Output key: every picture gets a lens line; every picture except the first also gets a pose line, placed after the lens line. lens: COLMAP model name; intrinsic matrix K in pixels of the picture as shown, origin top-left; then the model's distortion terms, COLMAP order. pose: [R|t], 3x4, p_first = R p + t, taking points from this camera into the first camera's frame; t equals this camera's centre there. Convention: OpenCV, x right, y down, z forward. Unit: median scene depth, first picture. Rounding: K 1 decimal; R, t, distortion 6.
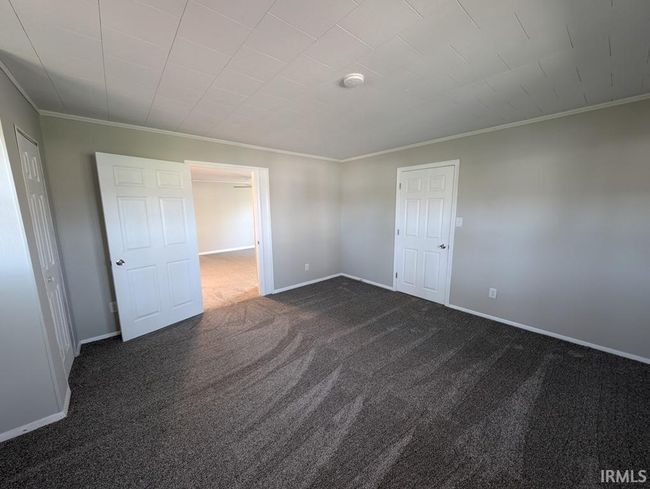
lens RADIAL K [[244.9, 0, 329.4], [0, 244.9, 244.3], [0, 0, 1]] dist [0.005305, -0.001375]
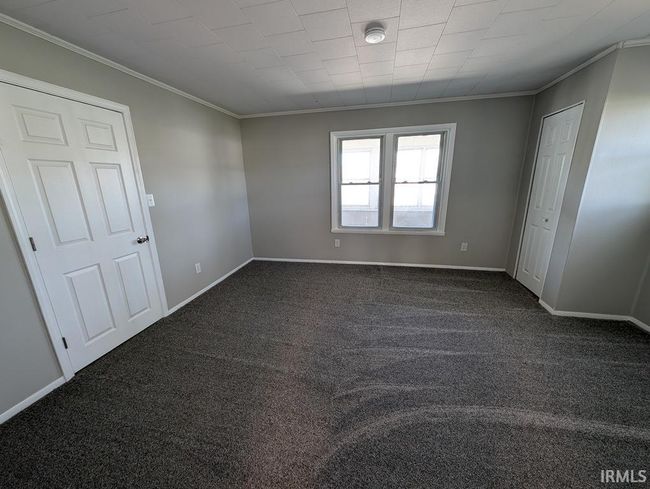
lens RADIAL K [[244.9, 0, 328.6], [0, 244.9, 241.8], [0, 0, 1]] dist [0.005305, -0.001375]
pose [[-0.592096, -0.186381, 0.784018, -0.360900], [0.142653, 0.933282, 0.329598, -0.135961], [-0.793141, 0.306996, -0.526005, 0.969239]]
